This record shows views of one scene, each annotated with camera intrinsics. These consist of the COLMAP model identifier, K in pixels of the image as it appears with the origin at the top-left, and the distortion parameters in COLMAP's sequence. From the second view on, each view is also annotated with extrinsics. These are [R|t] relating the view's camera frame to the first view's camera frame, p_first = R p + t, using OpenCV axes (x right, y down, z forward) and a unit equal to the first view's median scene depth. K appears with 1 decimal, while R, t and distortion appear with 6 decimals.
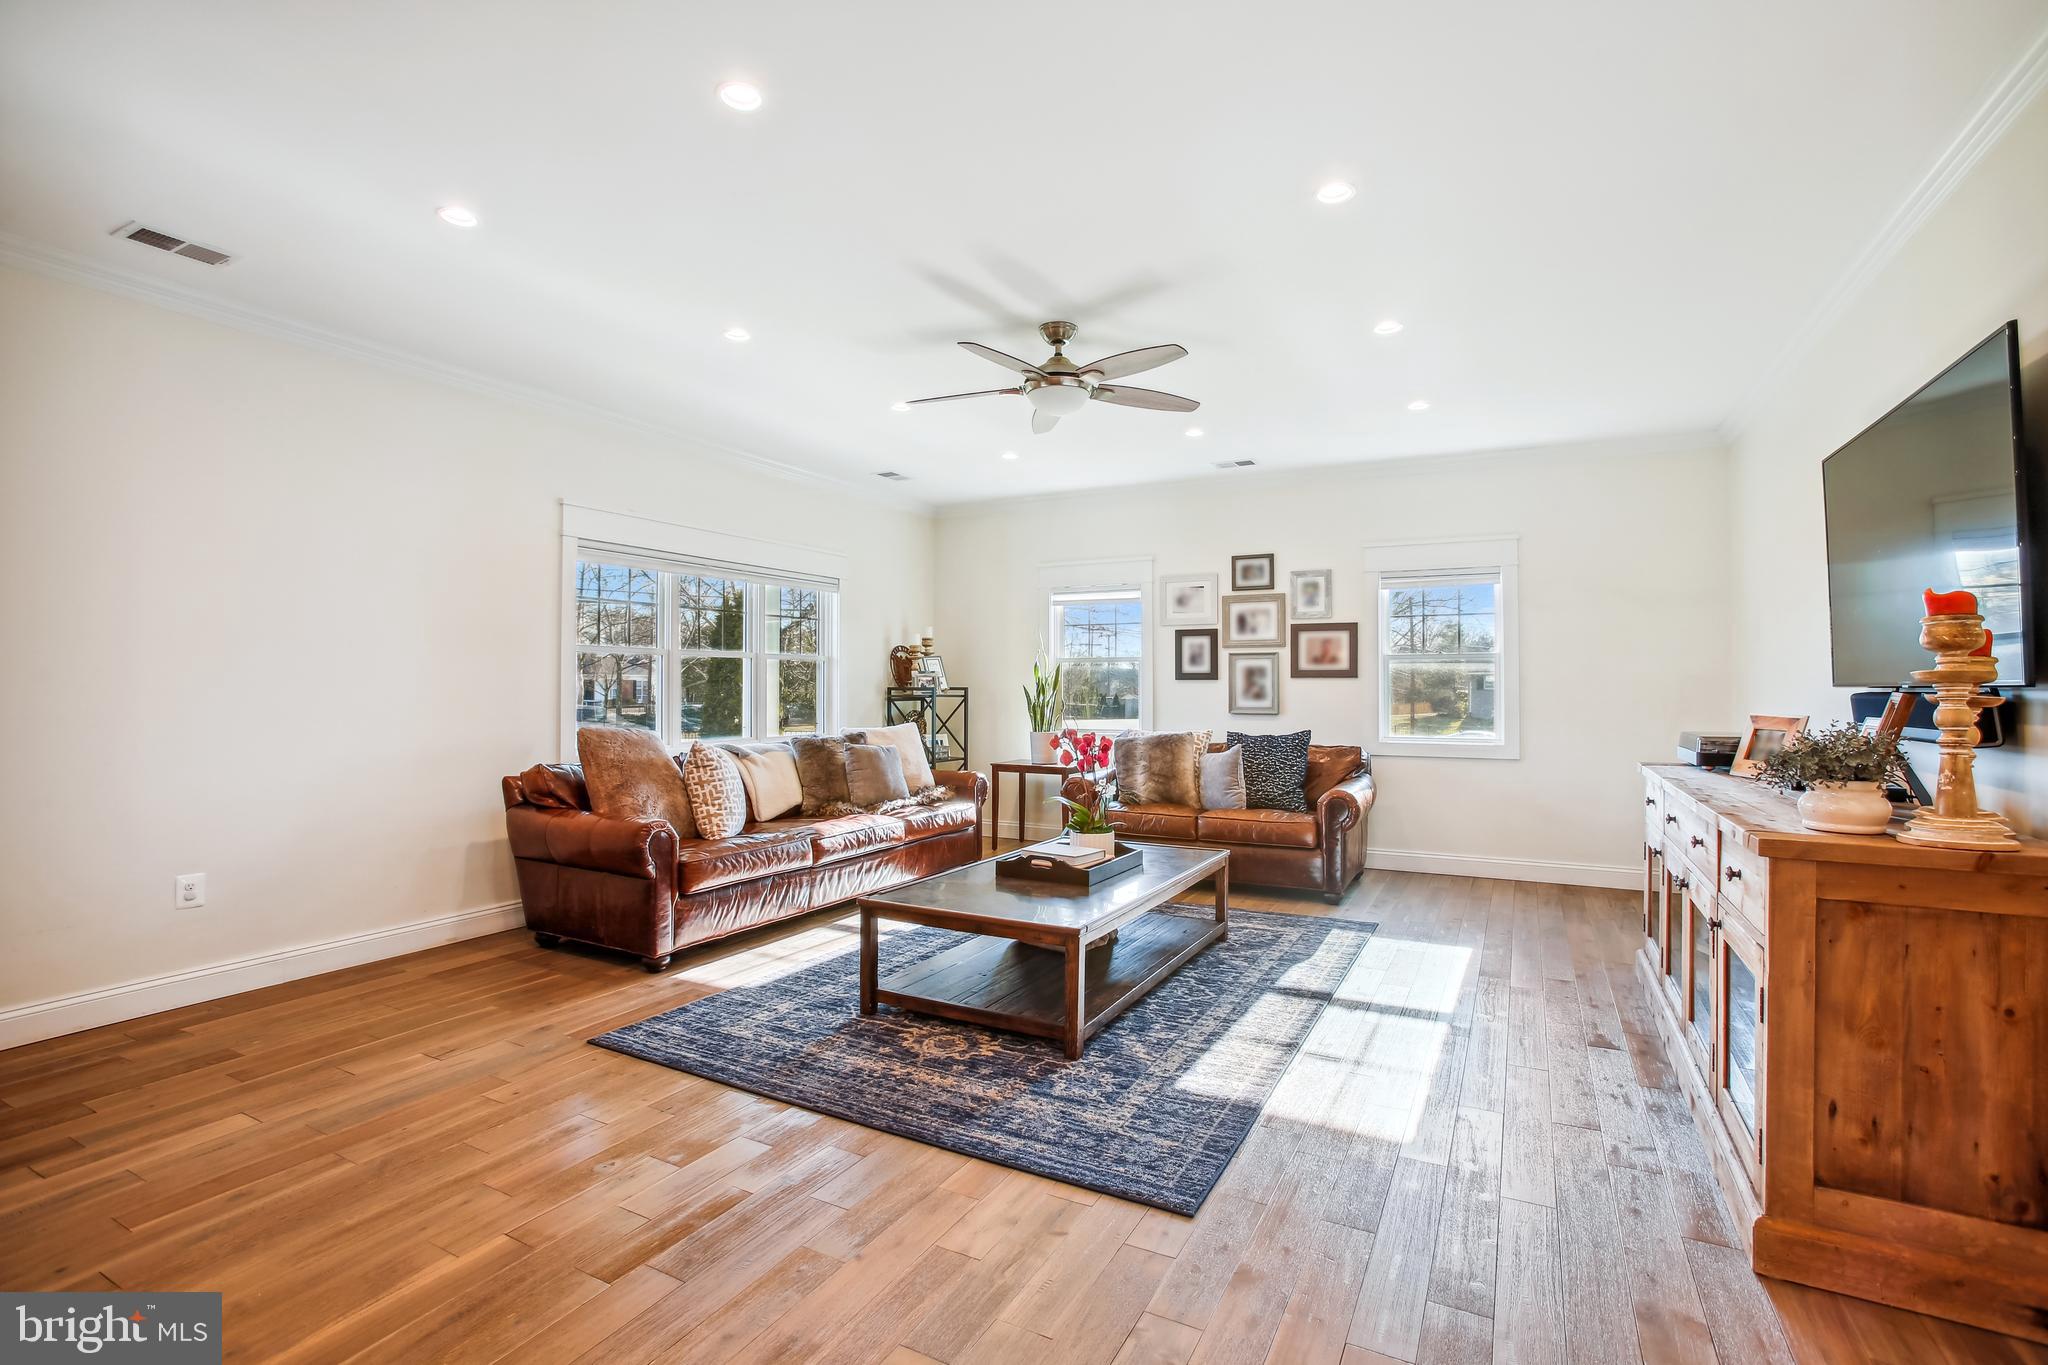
lens RADIAL K [[945.1, 0, 1019.0], [0, 945.1, 683.2], [0, 0, 1]] dist [-0.065174, 0.032465]
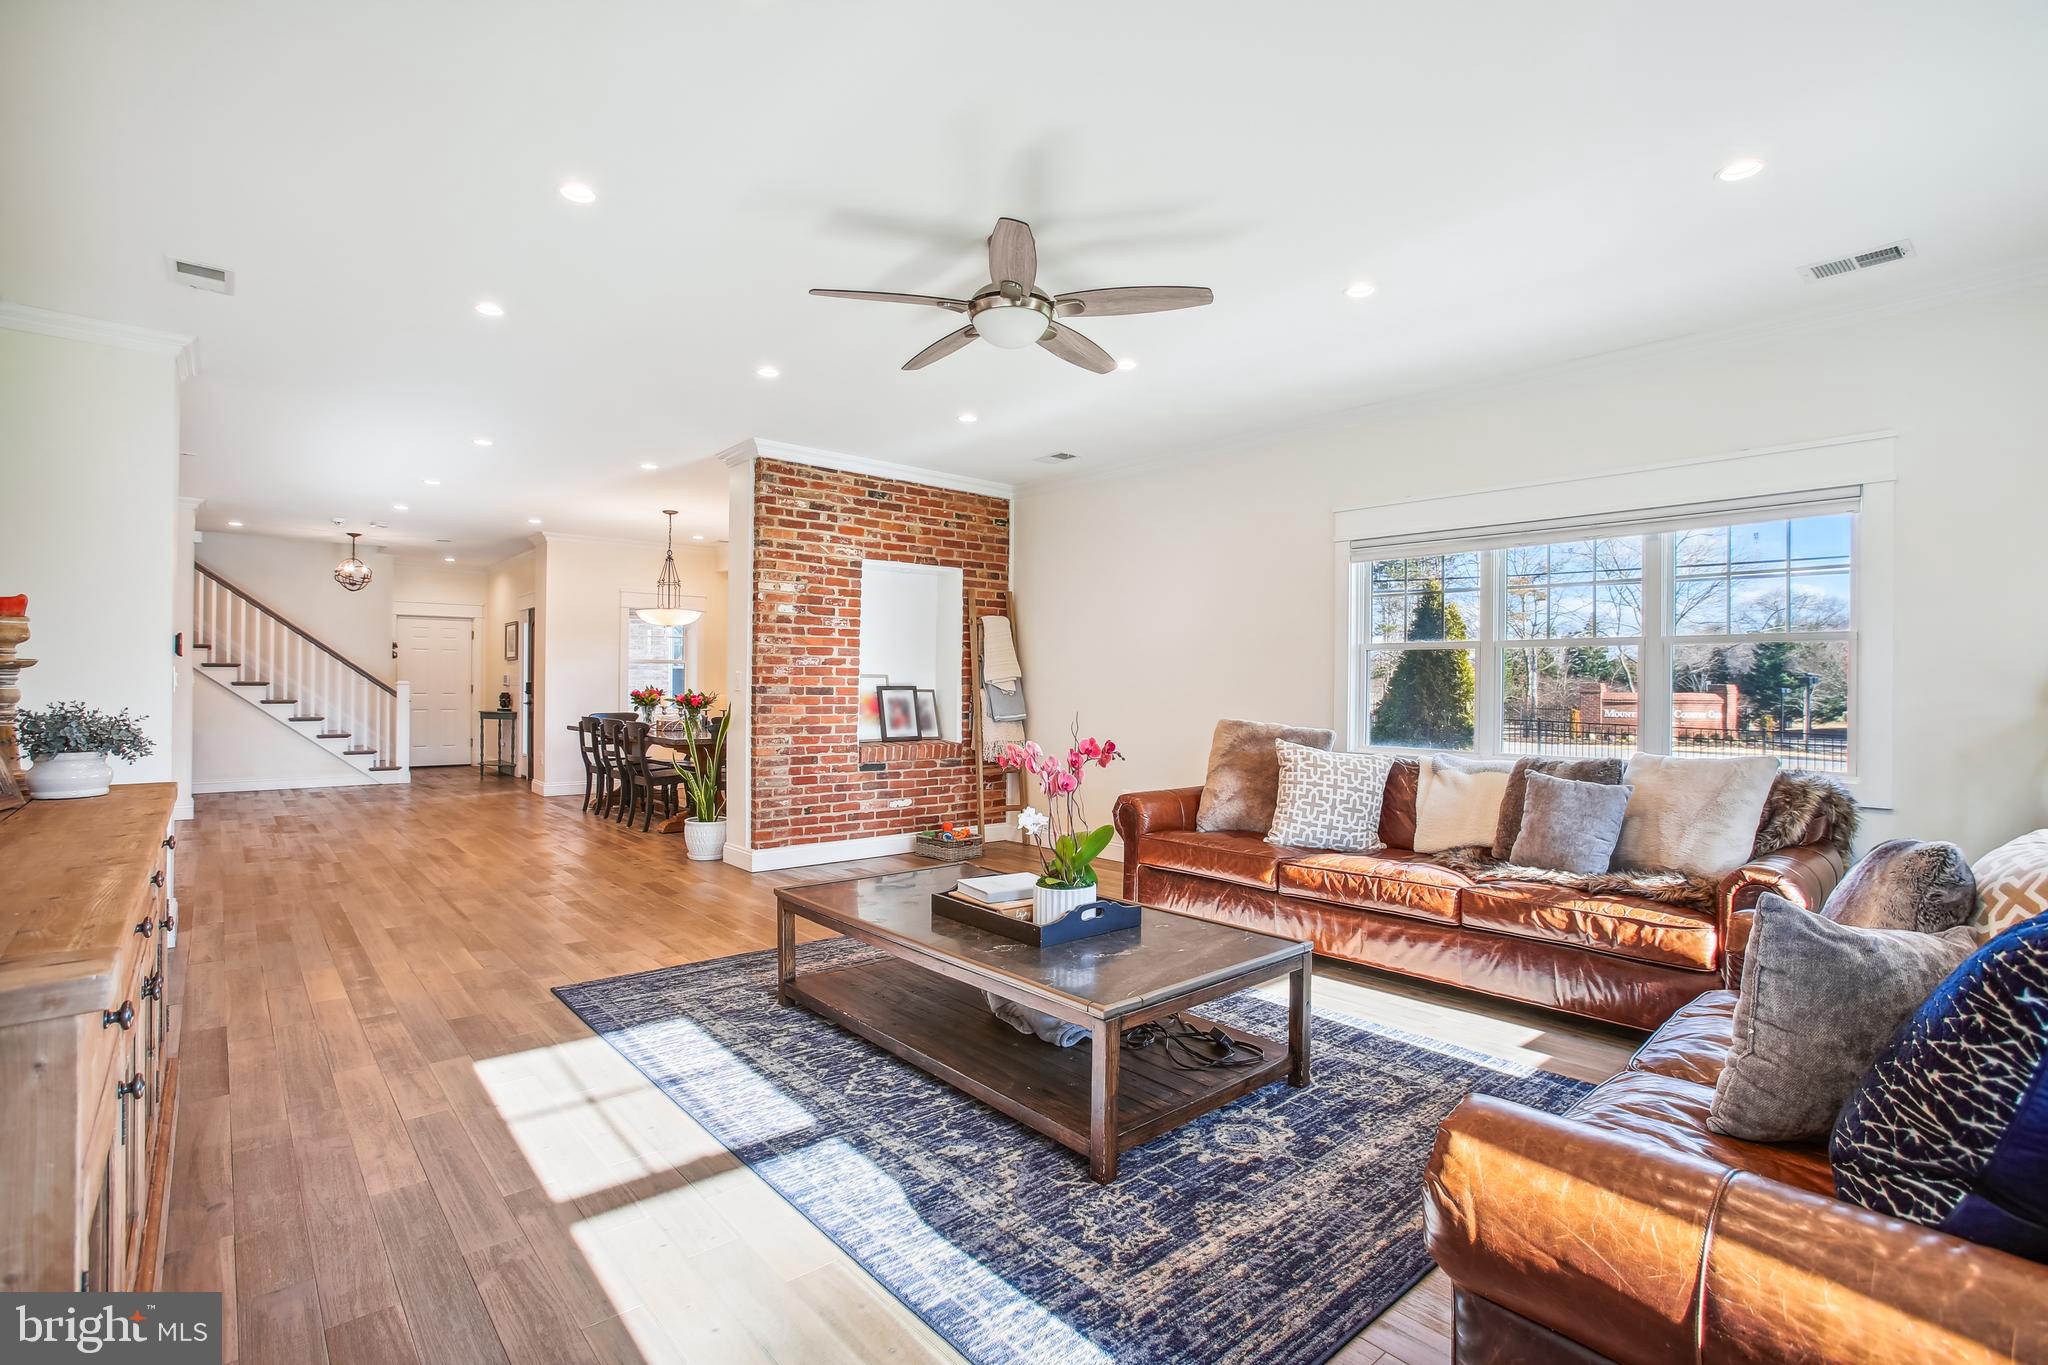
lens RADIAL K [[973.9, 0, 998.9], [0, 973.9, 678.7], [0, 0, 1]] dist [-0.043168, 0.000101]
pose [[-0.372716, -0.008044, -0.927911, 0.608446], [-0.001107, 0.999966, -0.008224, 0.008757], [0.927945, -0.002038, -0.372712, 0.969015]]
